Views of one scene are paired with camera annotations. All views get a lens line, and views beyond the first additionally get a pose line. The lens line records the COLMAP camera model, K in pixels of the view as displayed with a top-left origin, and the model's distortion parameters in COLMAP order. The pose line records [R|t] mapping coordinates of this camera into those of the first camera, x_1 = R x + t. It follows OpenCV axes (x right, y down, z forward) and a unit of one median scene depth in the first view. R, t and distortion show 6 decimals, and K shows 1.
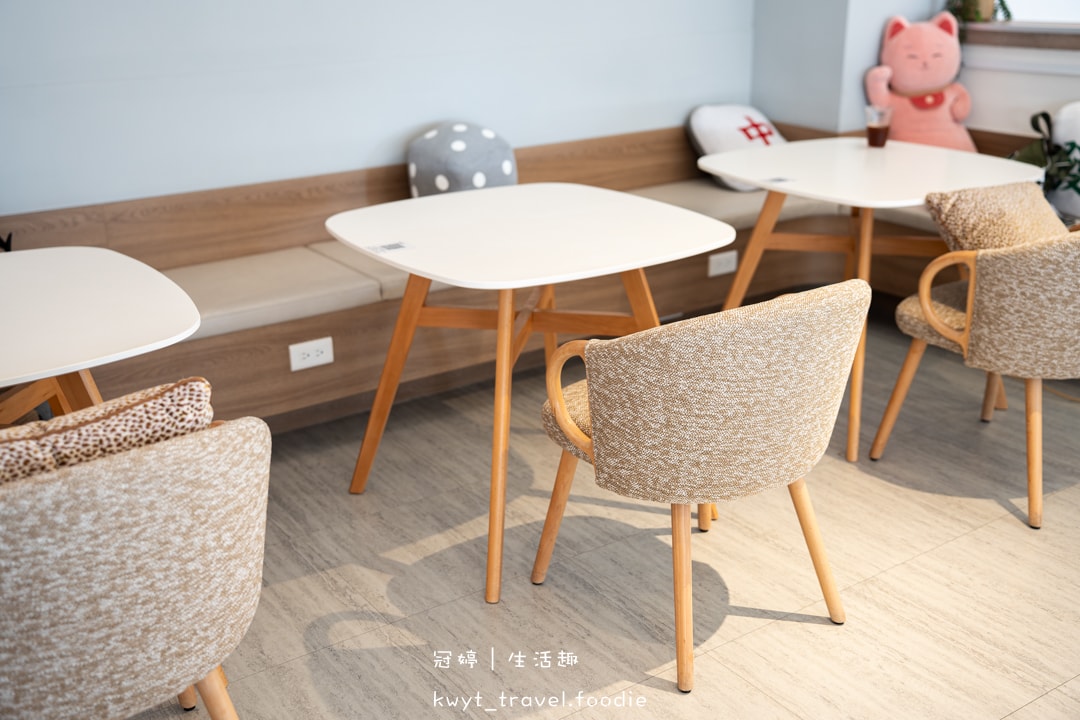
lens RADIAL K [[1205.3, 0, 540.8], [0, 1205.3, 359.5], [0, 0, 1]] dist [0.037097, 0.000000]
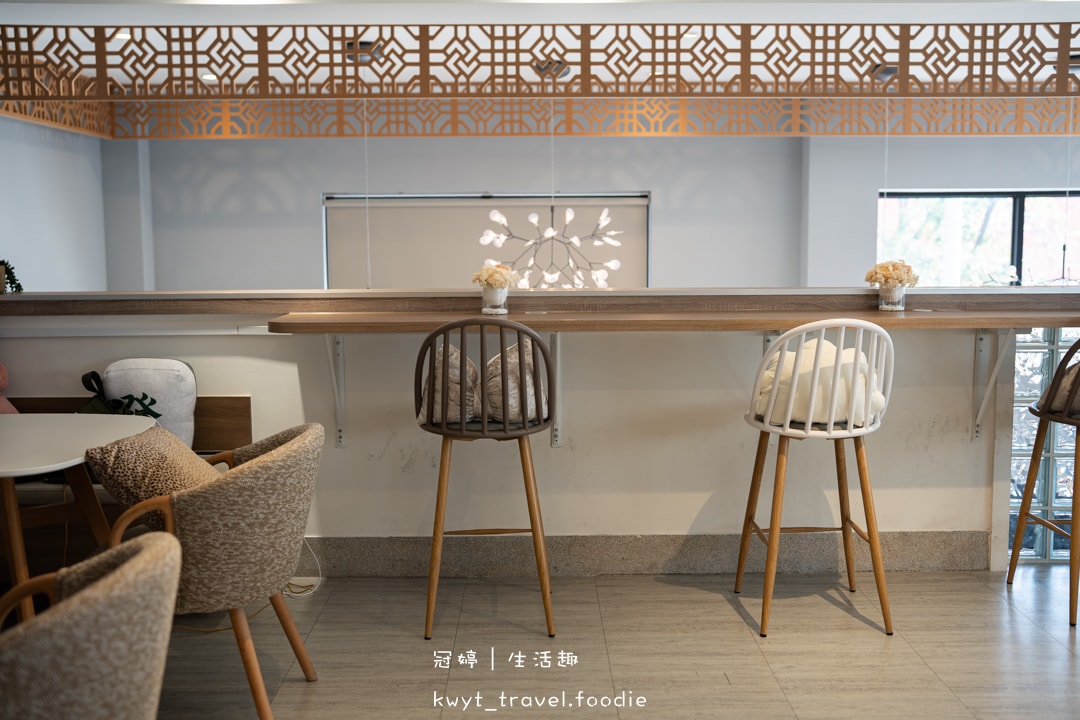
lens RADIAL K [[1115.1, 0, 539.9], [0, 1115.1, 359.5], [0, 0, 1]] dist [-0.013068, 0.000000]
pose [[0.558189, -0.085428, 0.825304, -0.211806], [0.280121, 0.955686, -0.090534, -0.028694], [-0.780997, 0.281720, 0.557384, 0.234050]]
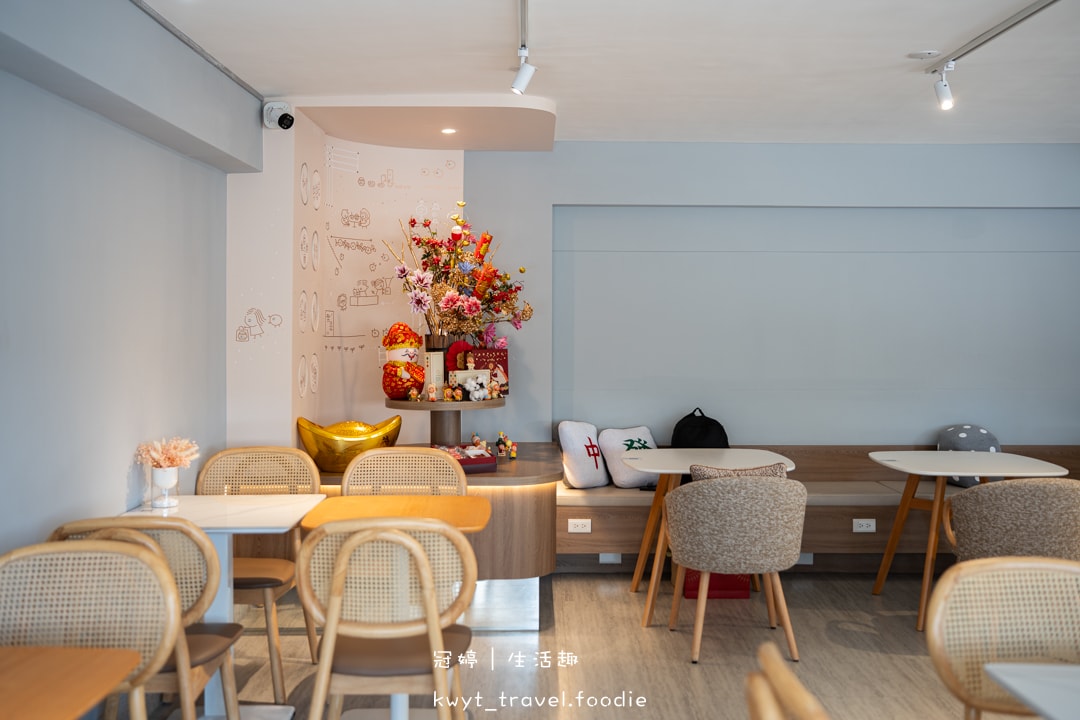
lens RADIAL K [[1115.1, 0, 540.2], [0, 1115.1, 358.1], [0, 0, 1]] dist [-0.013068, 0.000000]
pose [[0.825807, 0.029575, -0.563177, 0.492178], [-0.195535, 0.951693, -0.236743, 0.337302], [0.528970, 0.305625, 0.791697, -1.030534]]
